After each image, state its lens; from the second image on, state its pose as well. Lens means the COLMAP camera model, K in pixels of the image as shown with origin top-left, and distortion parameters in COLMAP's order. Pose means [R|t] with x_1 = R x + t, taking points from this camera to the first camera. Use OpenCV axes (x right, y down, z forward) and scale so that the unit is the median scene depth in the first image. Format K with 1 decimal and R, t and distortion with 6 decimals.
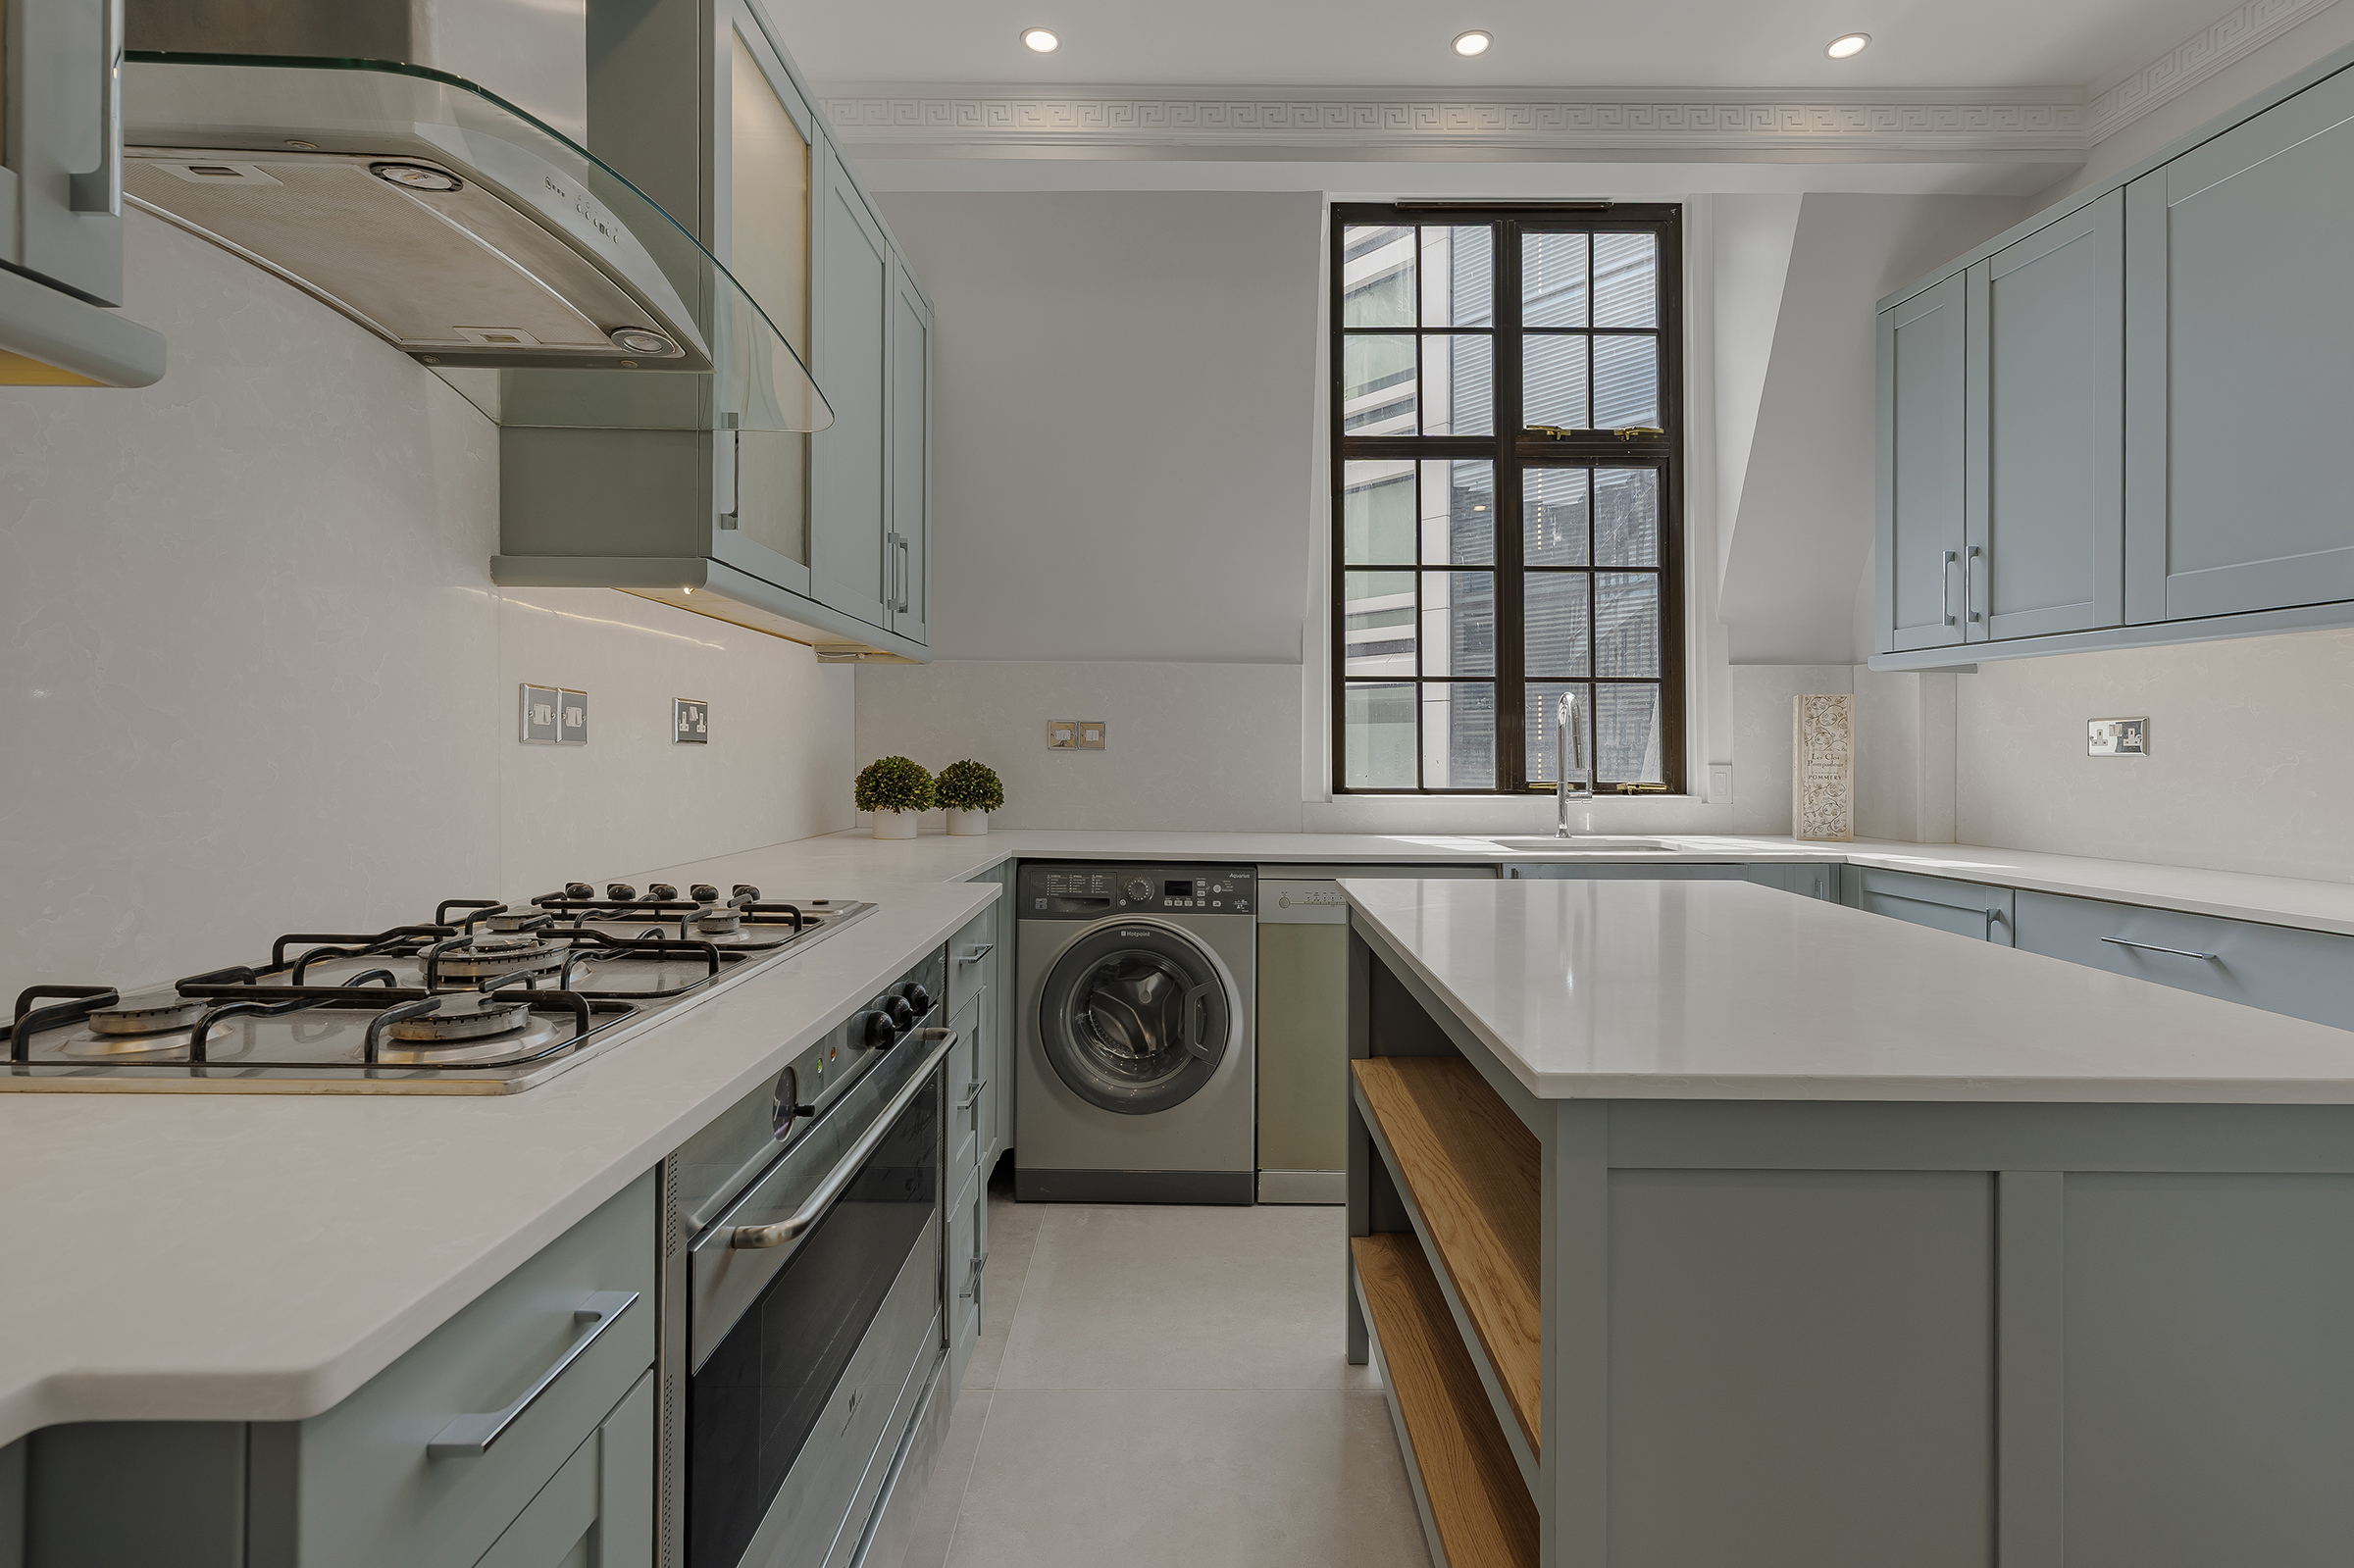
lens RADIAL K [[1104.6, 0, 1182.0], [0, 1104.6, 756.3], [0, 0, 1]] dist [0.010784, -0.000089]
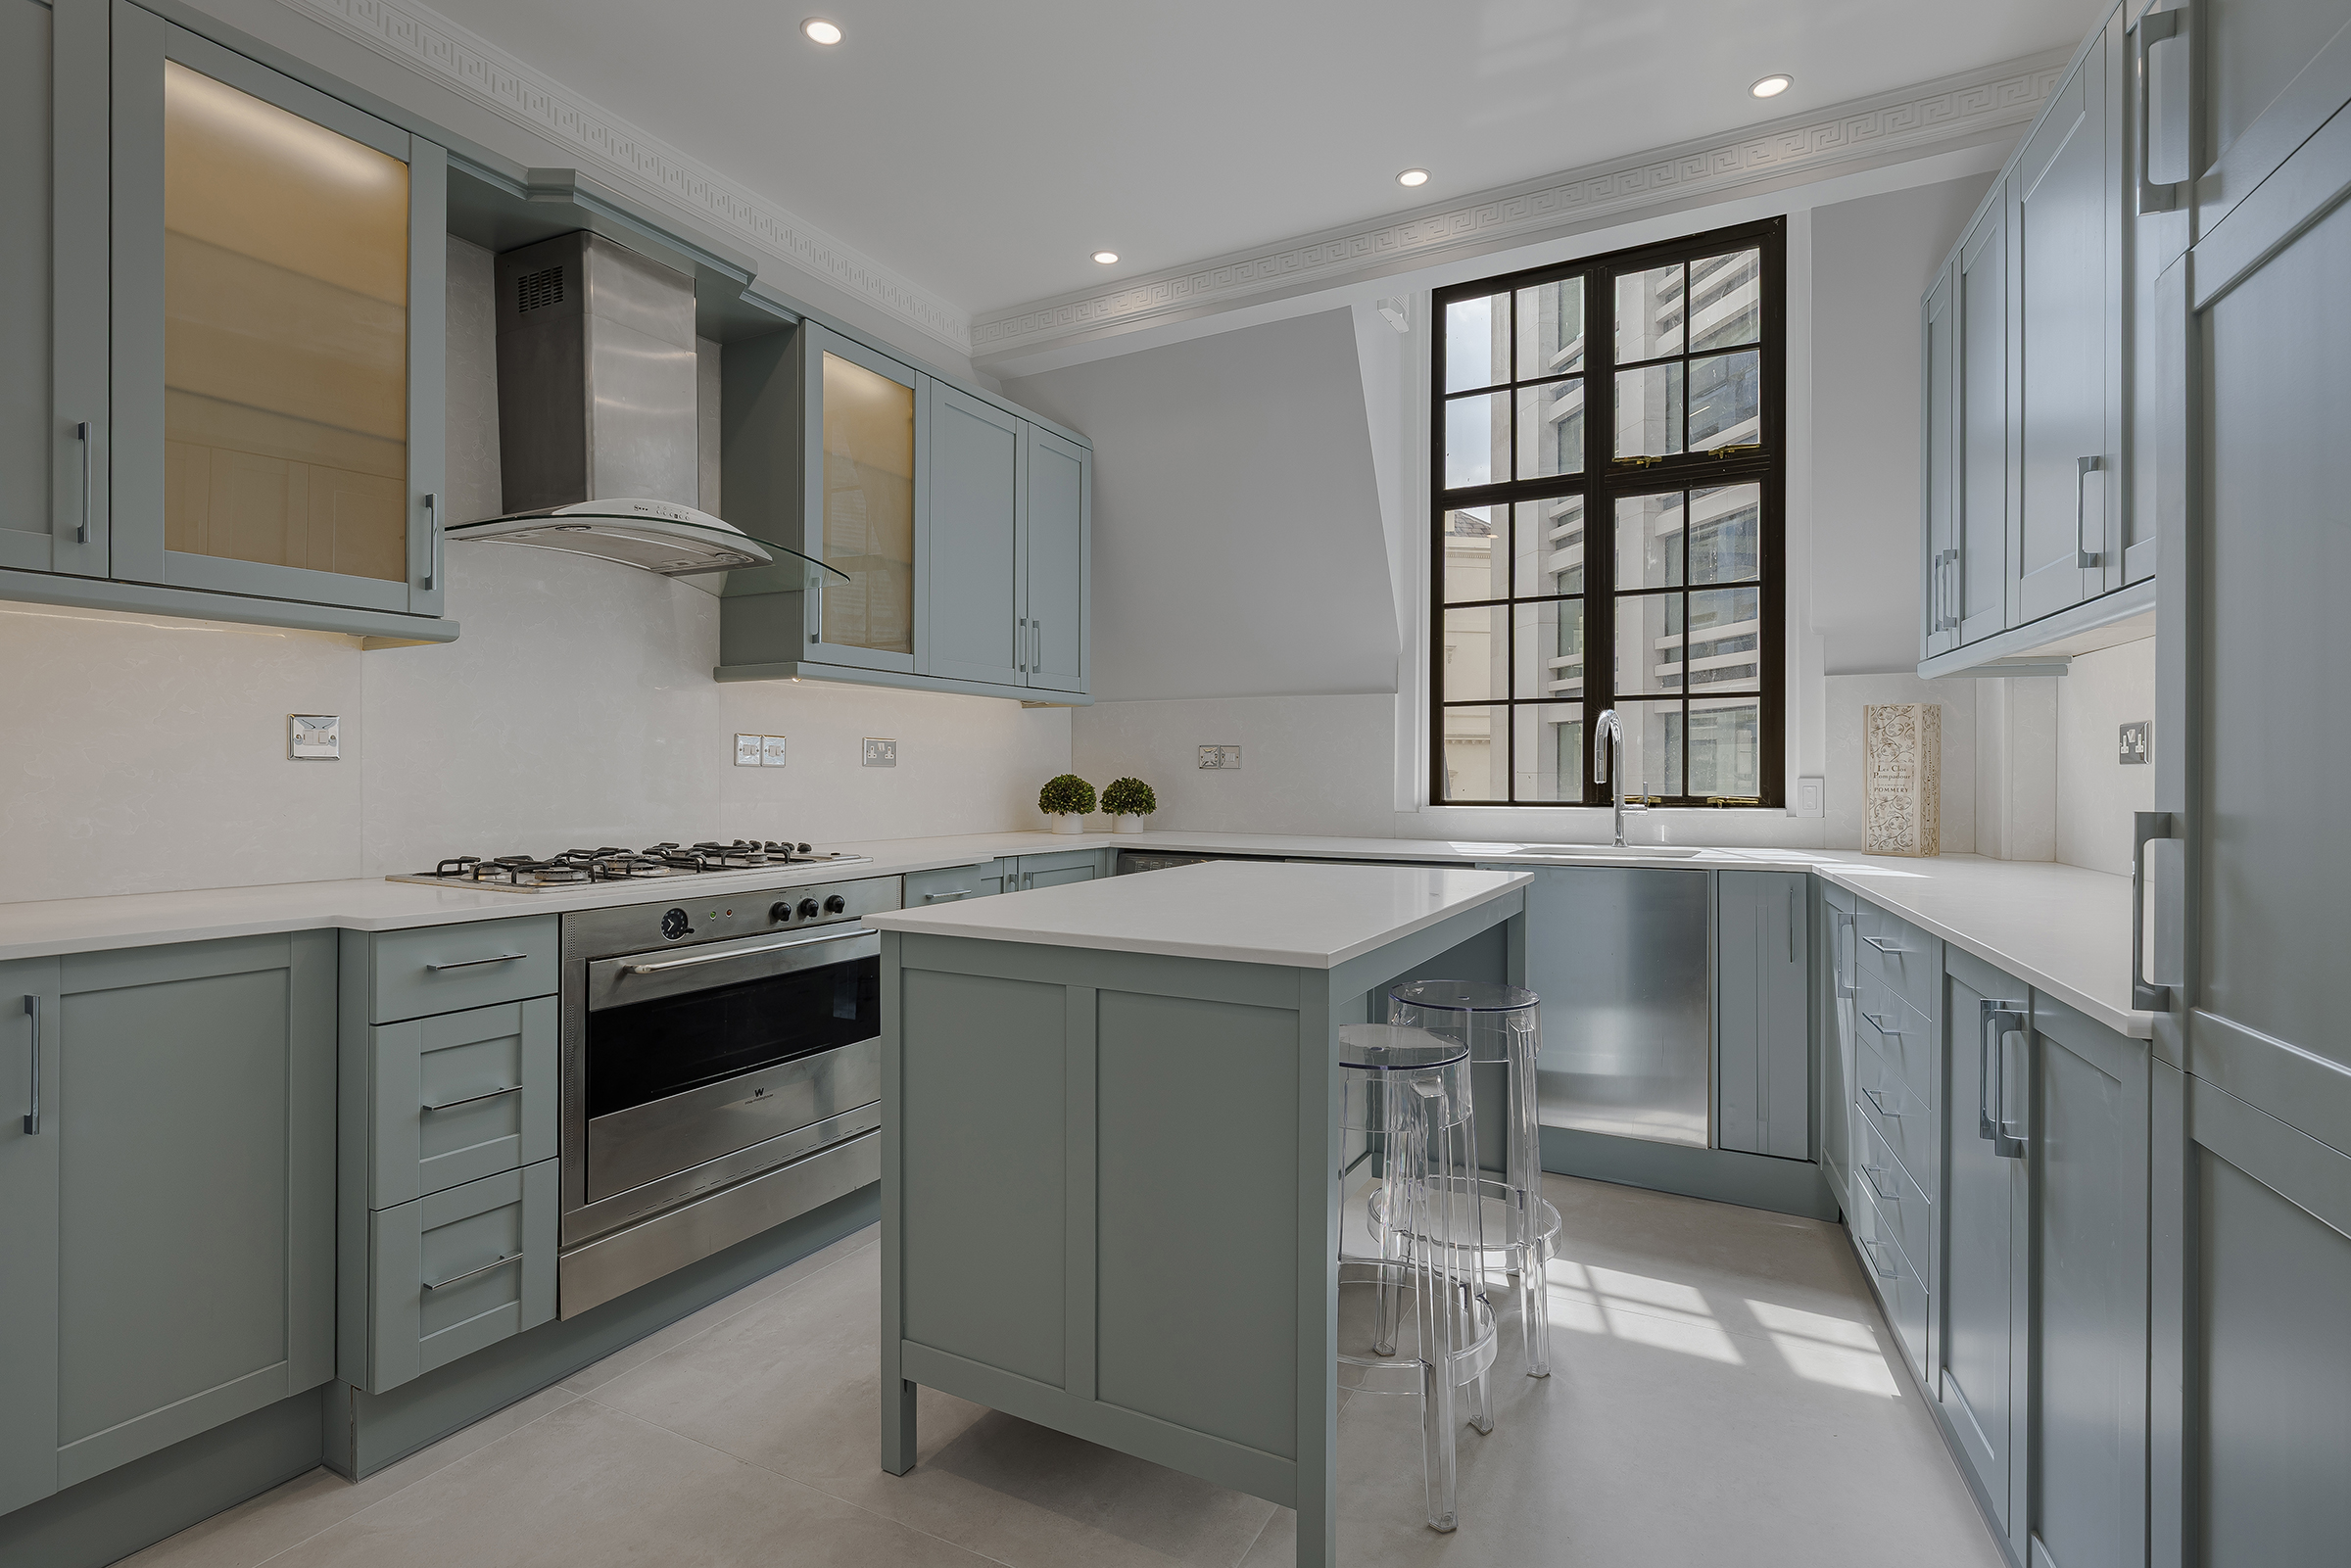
lens RADIAL K [[1121.6, 0, 1175.5], [0, 1121.6, 784.0], [0, 0, 1]] dist [-0.000943, 0.000067]
pose [[0.879191, -0.002855, -0.476461, 0.456099], [0.004121, 0.999990, 0.001611, 0.008991], [0.476452, -0.003380, 0.879194, -0.144613]]
